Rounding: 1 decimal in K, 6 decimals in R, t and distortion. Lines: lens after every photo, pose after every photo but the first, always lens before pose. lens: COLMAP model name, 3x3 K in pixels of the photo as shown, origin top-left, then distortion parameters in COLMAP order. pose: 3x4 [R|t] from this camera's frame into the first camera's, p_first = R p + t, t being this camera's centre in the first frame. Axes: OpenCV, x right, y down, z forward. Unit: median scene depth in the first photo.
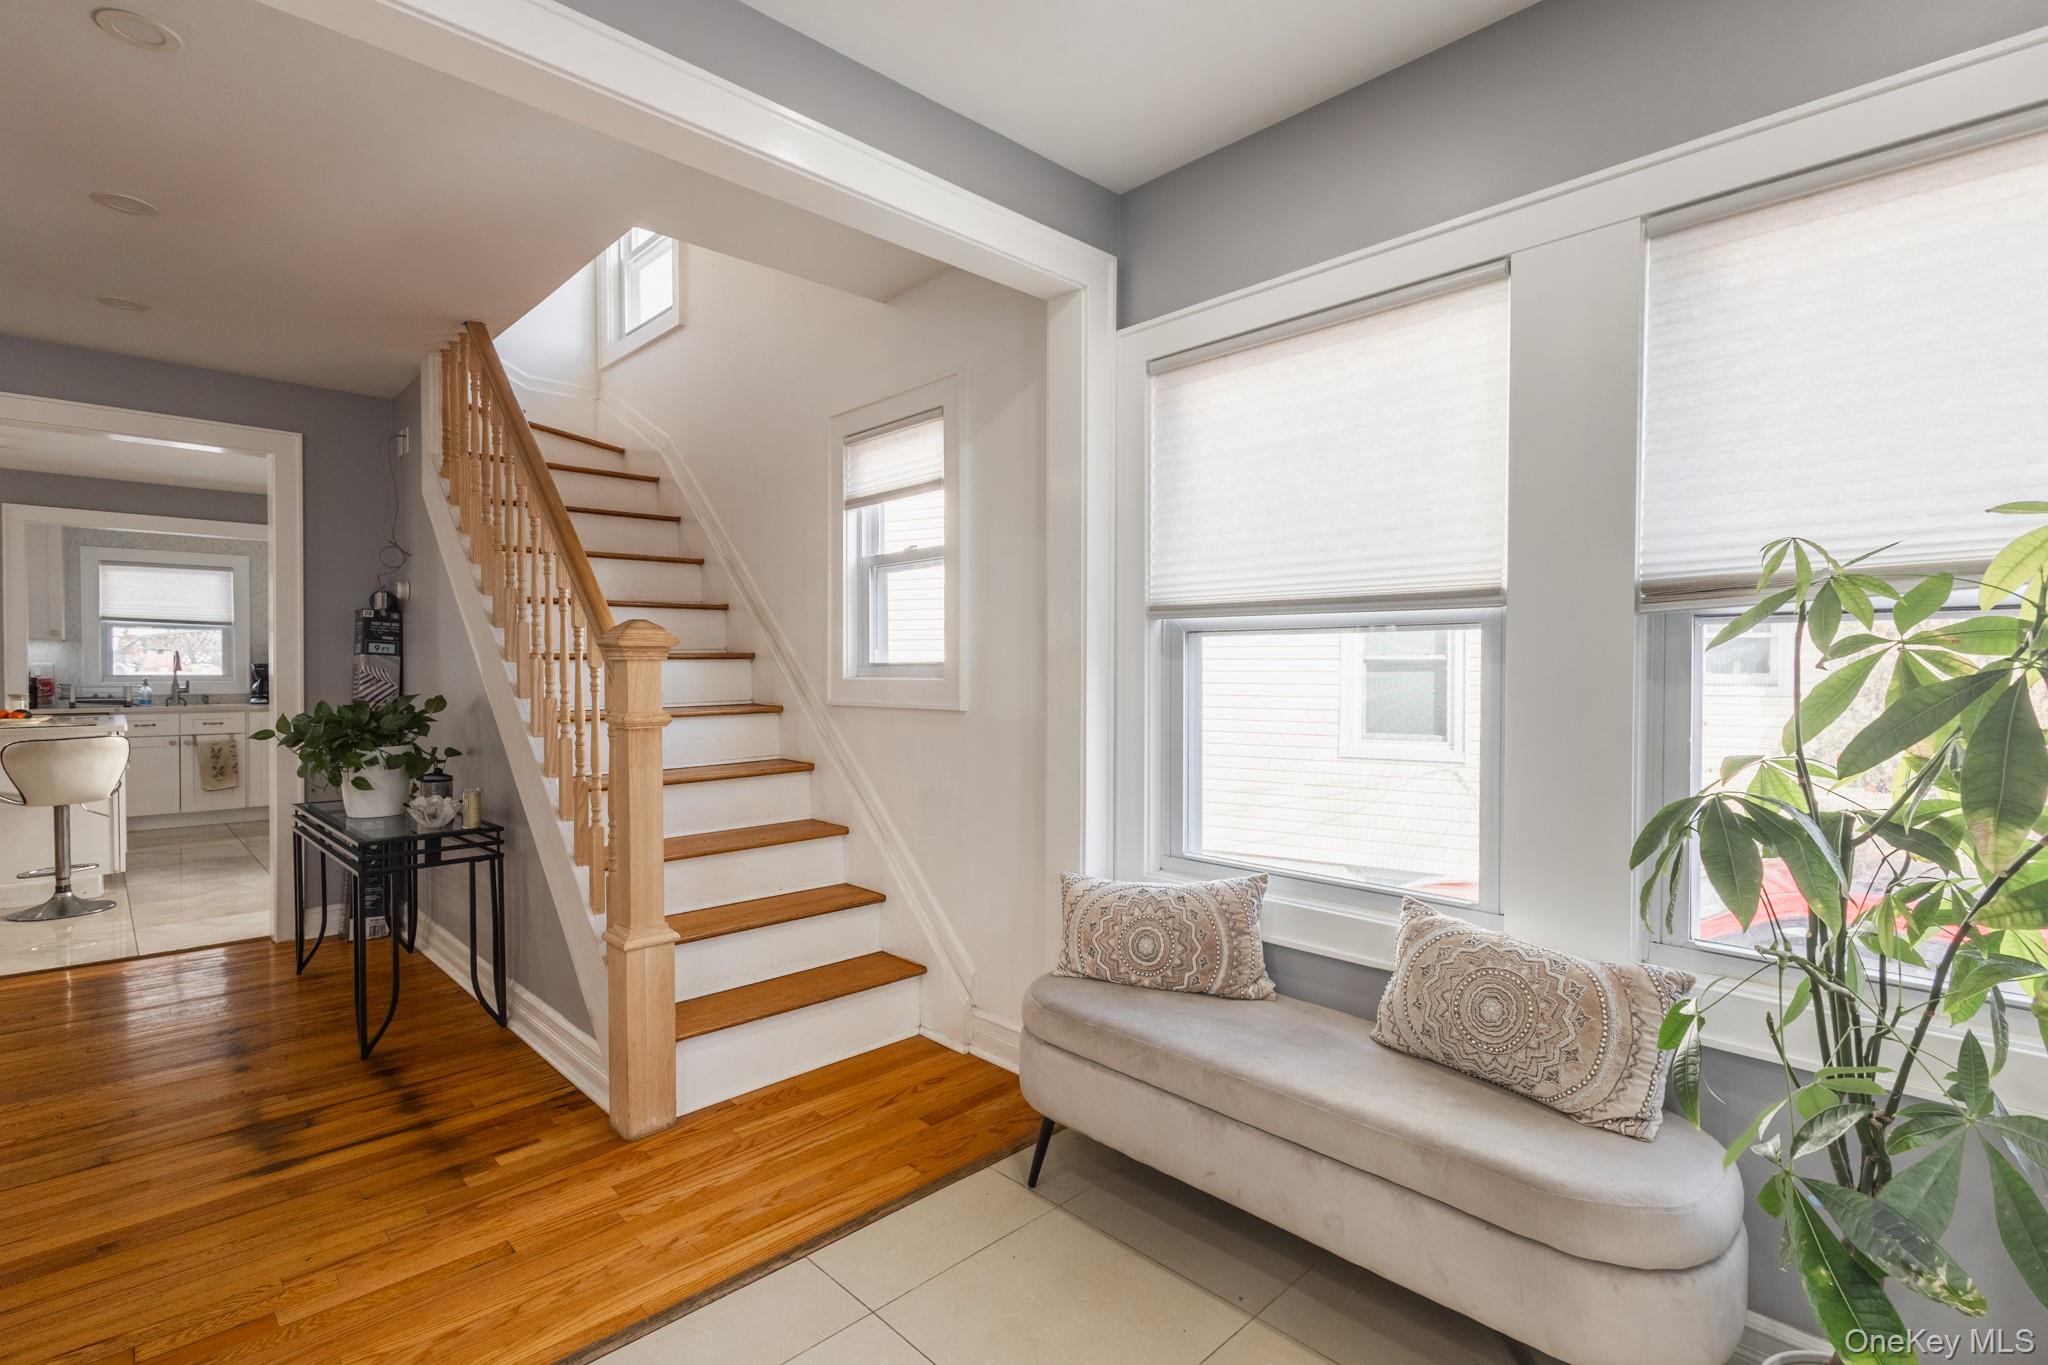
lens RADIAL K [[946.9, 0, 1027.7], [0, 946.9, 685.2], [0, 0, 1]] dist [0.010350, -0.003755]
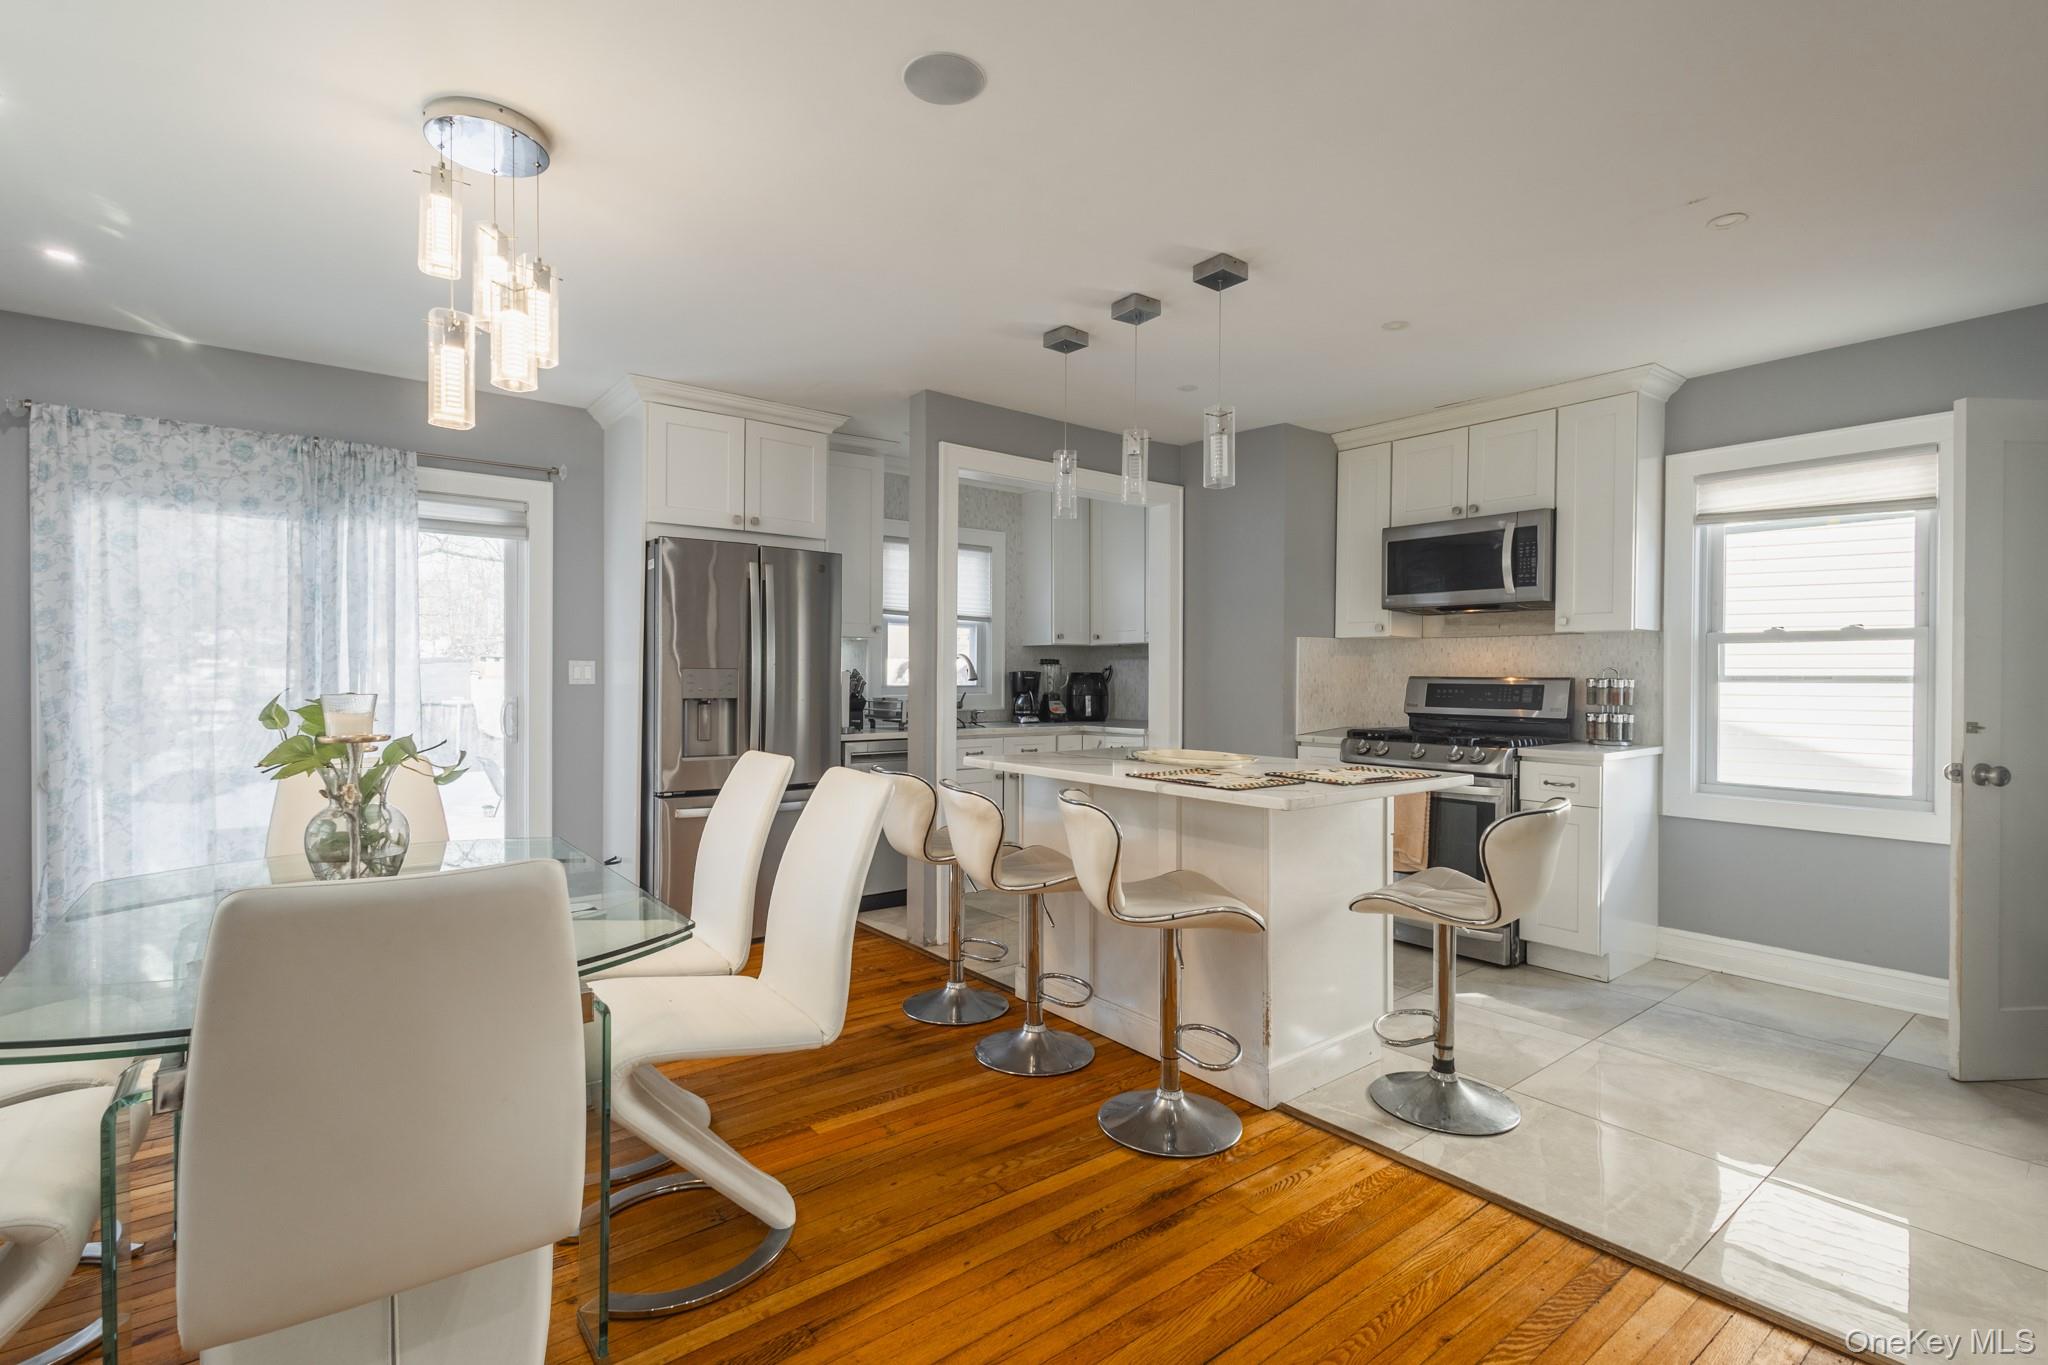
lens RADIAL K [[946.9, 0, 1025.0], [0, 946.9, 679.6], [0, 0, 1]] dist [0.010350, -0.003755]
pose [[0.995686, 0.000678, -0.092780, -0.766980], [-0.001917, 0.999910, -0.013269, -0.005562], [0.092762, 0.013389, 0.995598, 0.258283]]
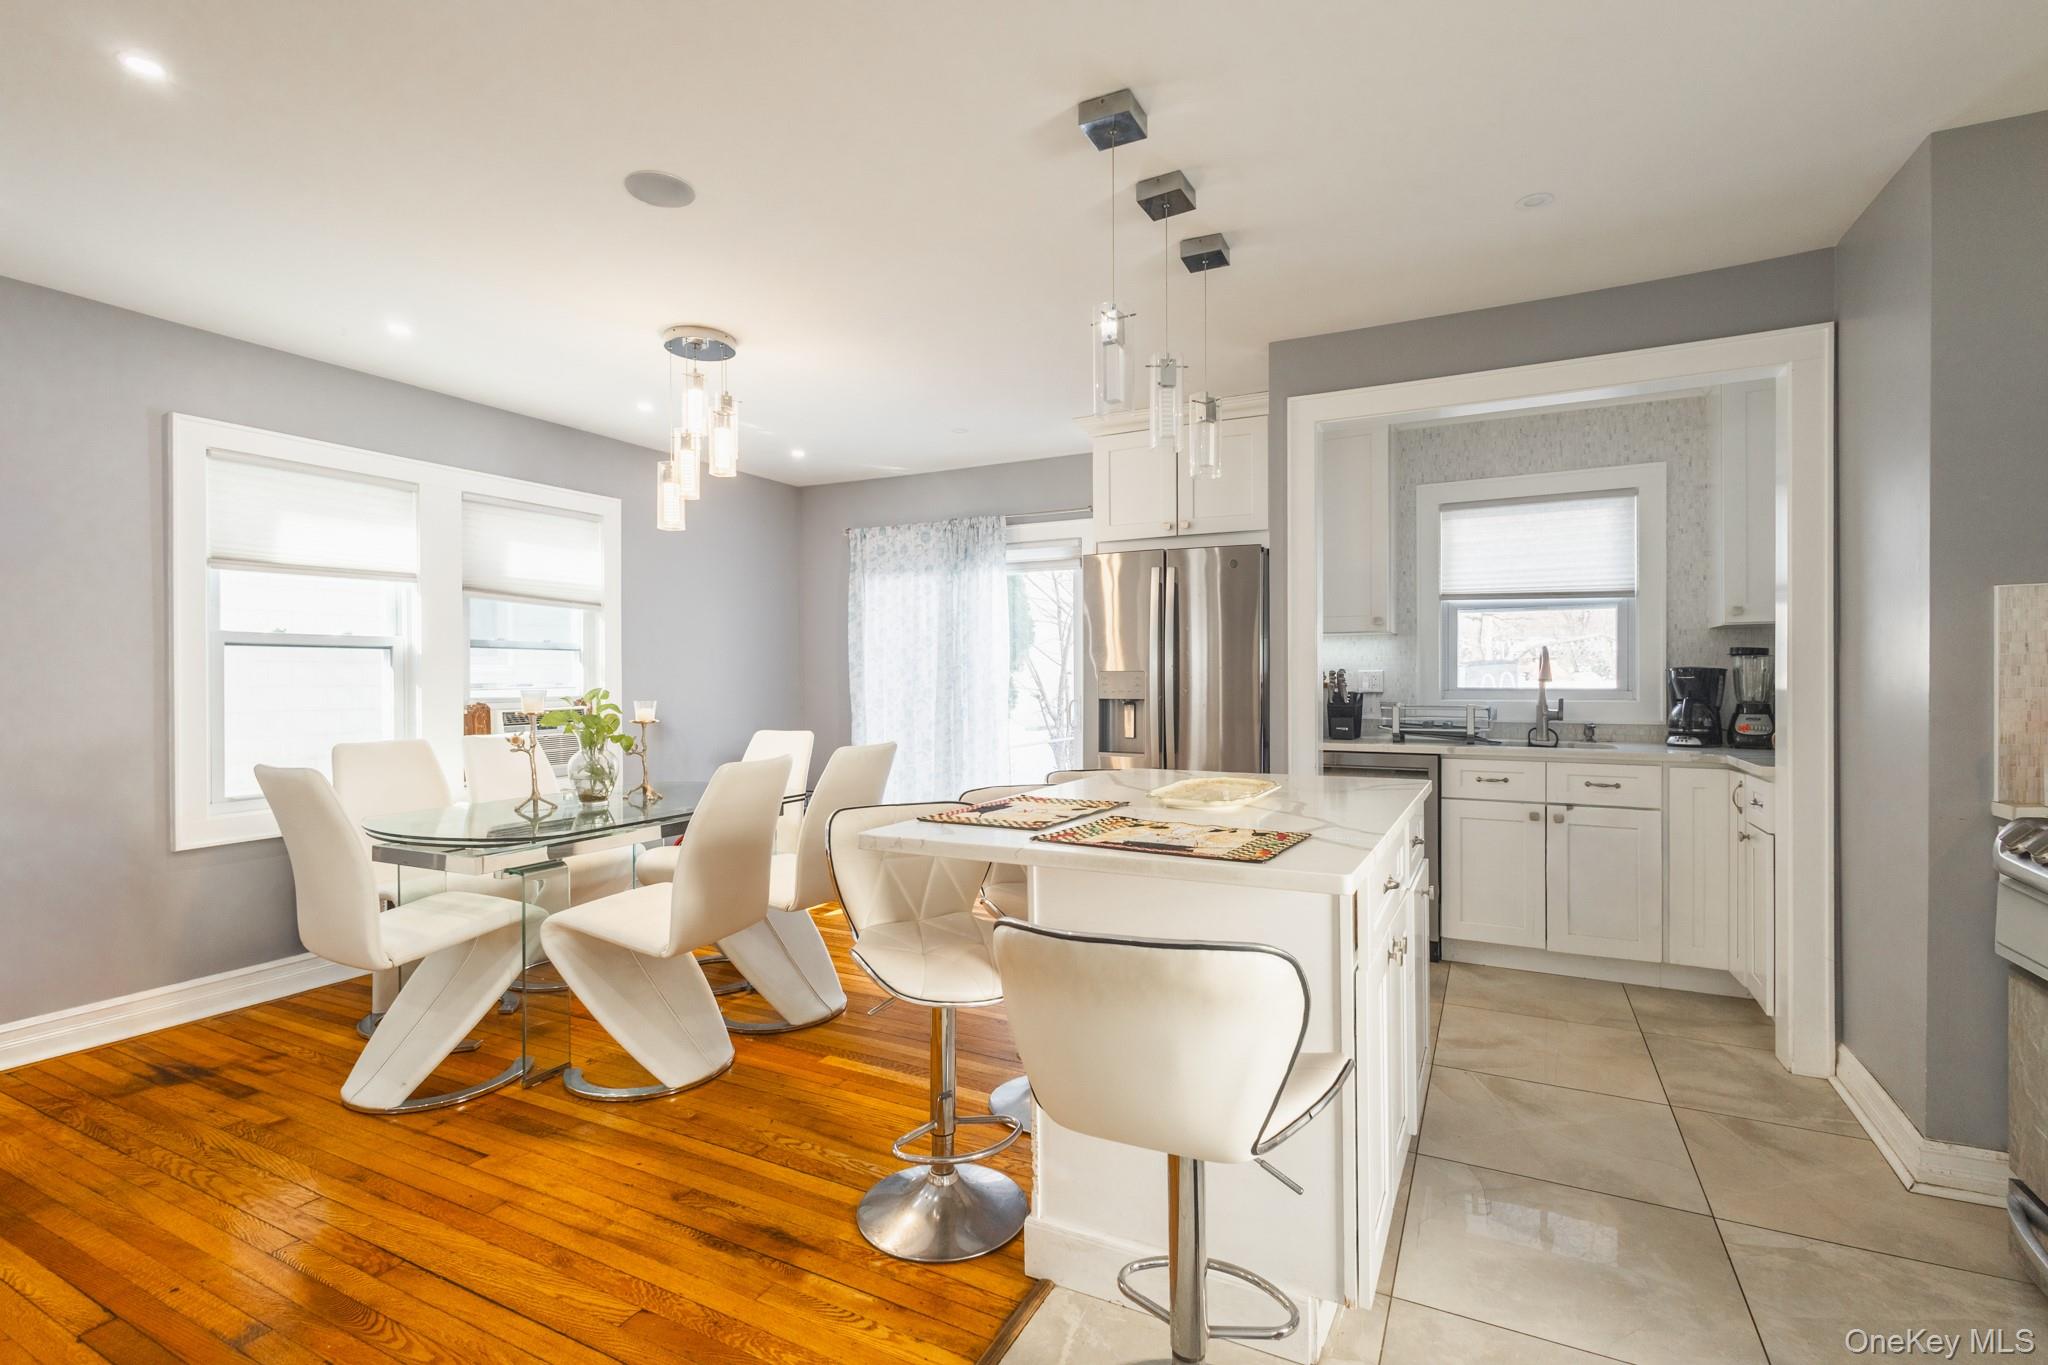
lens RADIAL K [[946.9, 0, 1030.6], [0, 946.9, 678.6], [0, 0, 1]] dist [0.010350, -0.003755]
pose [[0.323140, -0.003055, -0.946346, -0.465717], [-0.010898, 0.999916, -0.006949, -0.009449], [0.946288, 0.012559, 0.323080, 0.537039]]
